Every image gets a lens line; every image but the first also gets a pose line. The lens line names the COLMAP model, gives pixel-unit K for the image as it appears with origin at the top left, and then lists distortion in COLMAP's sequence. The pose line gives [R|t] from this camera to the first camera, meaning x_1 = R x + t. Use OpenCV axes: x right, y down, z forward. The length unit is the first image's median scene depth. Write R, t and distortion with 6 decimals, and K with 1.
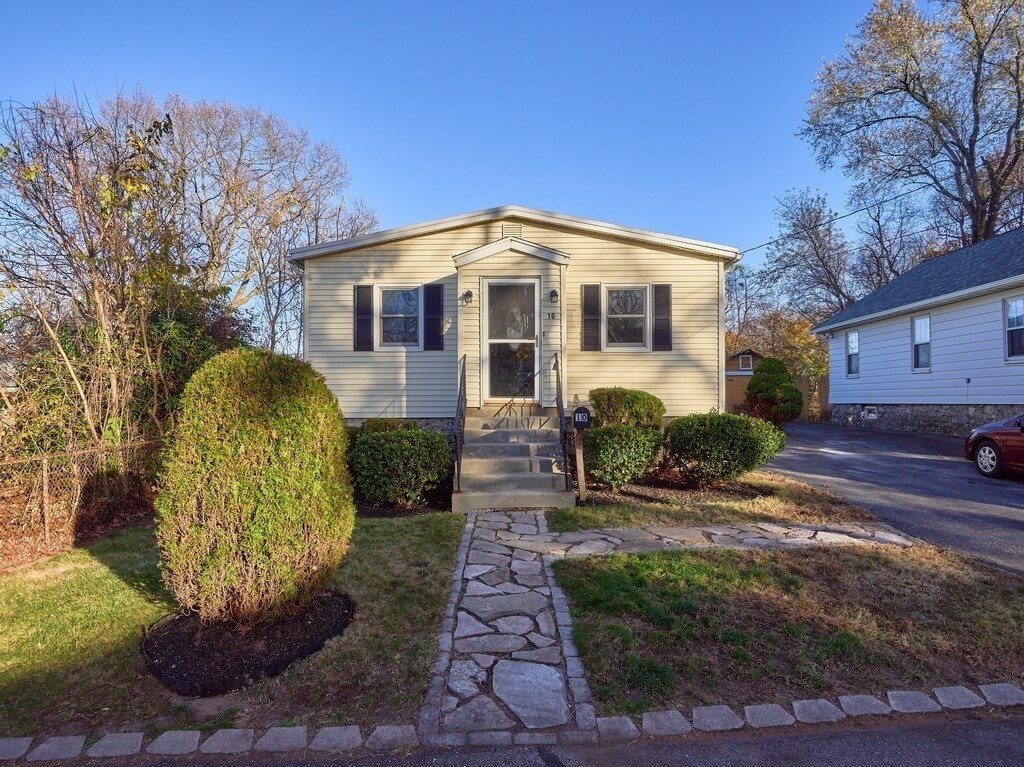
lens RADIAL K [[552.5, 0, 513.4], [0, 552.5, 395.7], [0, 0, 1]] dist [0.002889, -0.029239]
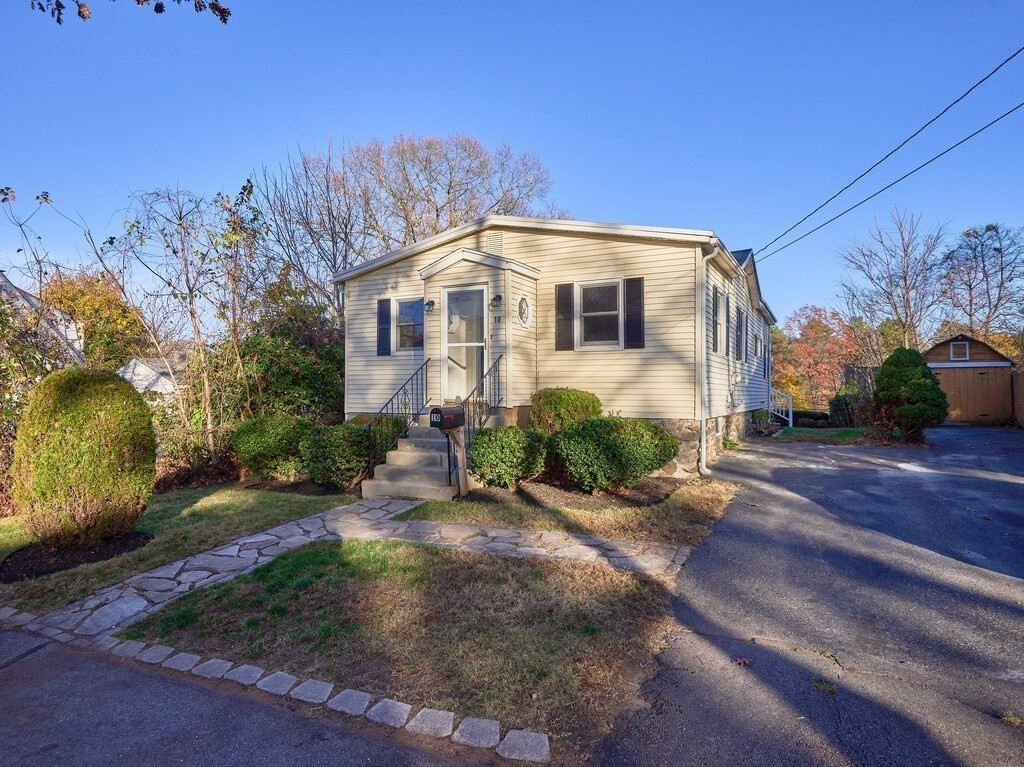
lens RADIAL K [[560.3, 0, 512.0], [0, 560.3, 383.5], [0, 0, 1]] dist [-0.000781, -0.019798]
pose [[0.907524, -0.001408, -0.419999, 0.754142], [-0.003104, 0.999945, -0.010059, -0.017409], [0.419990, 0.010432, 0.907469, 0.072062]]
